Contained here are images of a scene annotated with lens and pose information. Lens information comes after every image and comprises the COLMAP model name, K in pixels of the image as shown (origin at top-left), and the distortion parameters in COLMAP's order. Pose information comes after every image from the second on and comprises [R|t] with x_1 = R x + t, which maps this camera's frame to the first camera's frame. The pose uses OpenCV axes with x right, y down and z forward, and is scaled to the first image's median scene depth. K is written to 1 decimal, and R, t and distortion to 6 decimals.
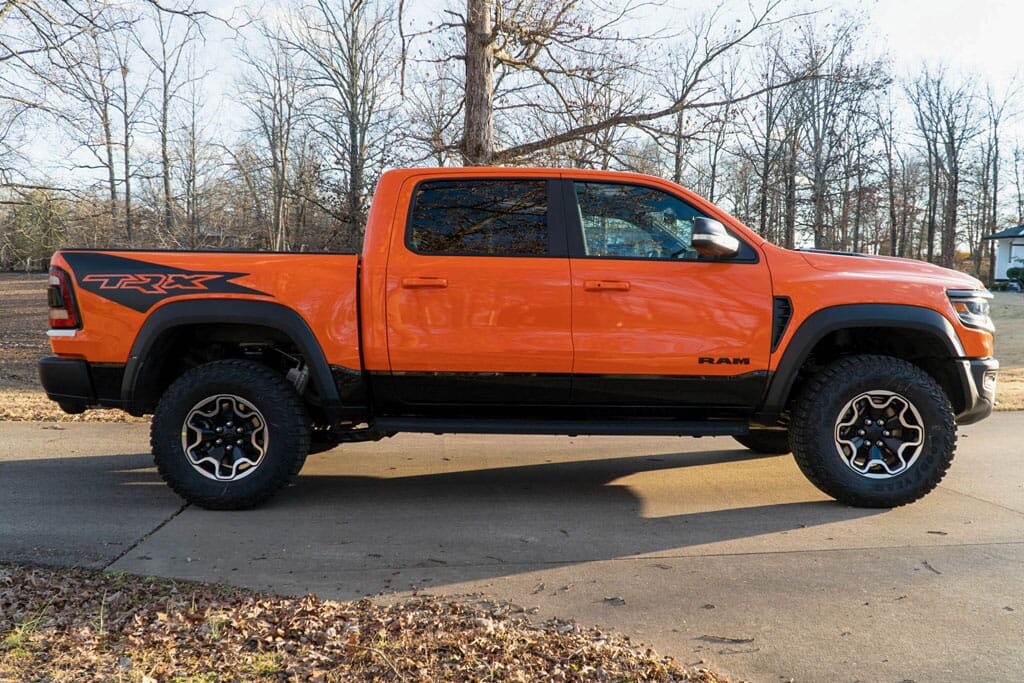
lens RADIAL K [[833.0, 0, 512.0], [0, 833.0, 341.5], [0, 0, 1]] dist [-0.011472, -0.002659]
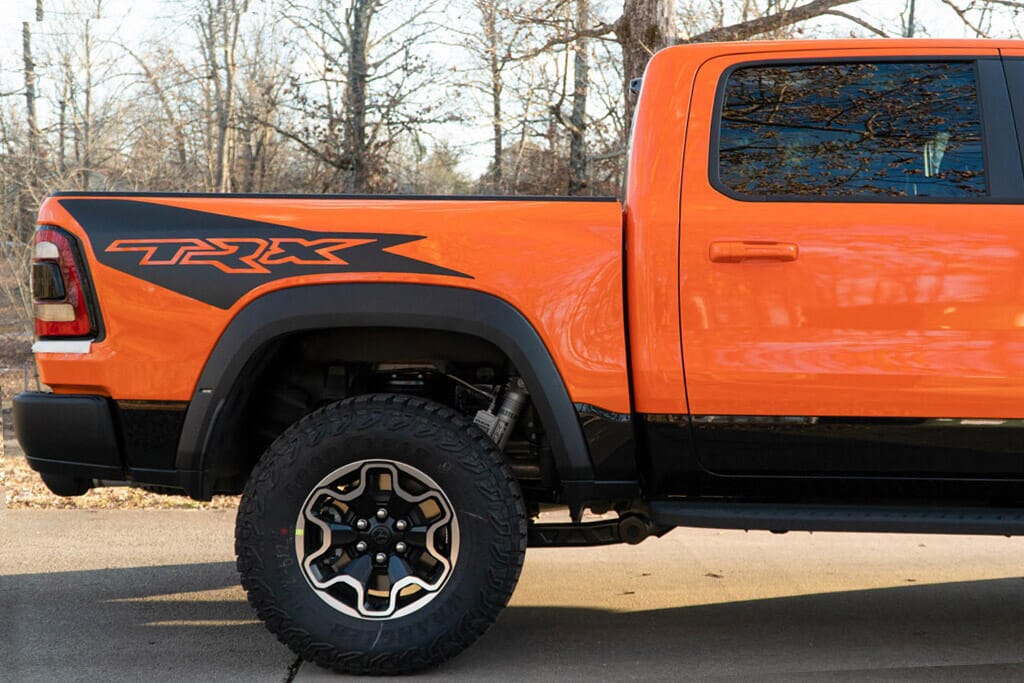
lens RADIAL K [[1340.2, 0, 512.0], [0, 1340.2, 341.5], [0, 0, 1]] dist [0.074283, -0.043634]
pose [[0.999971, -0.002495, -0.007151, -0.248014], [0.002345, 0.999778, -0.020926, 0.005541], [0.007202, 0.020908, 0.999755, 0.122702]]
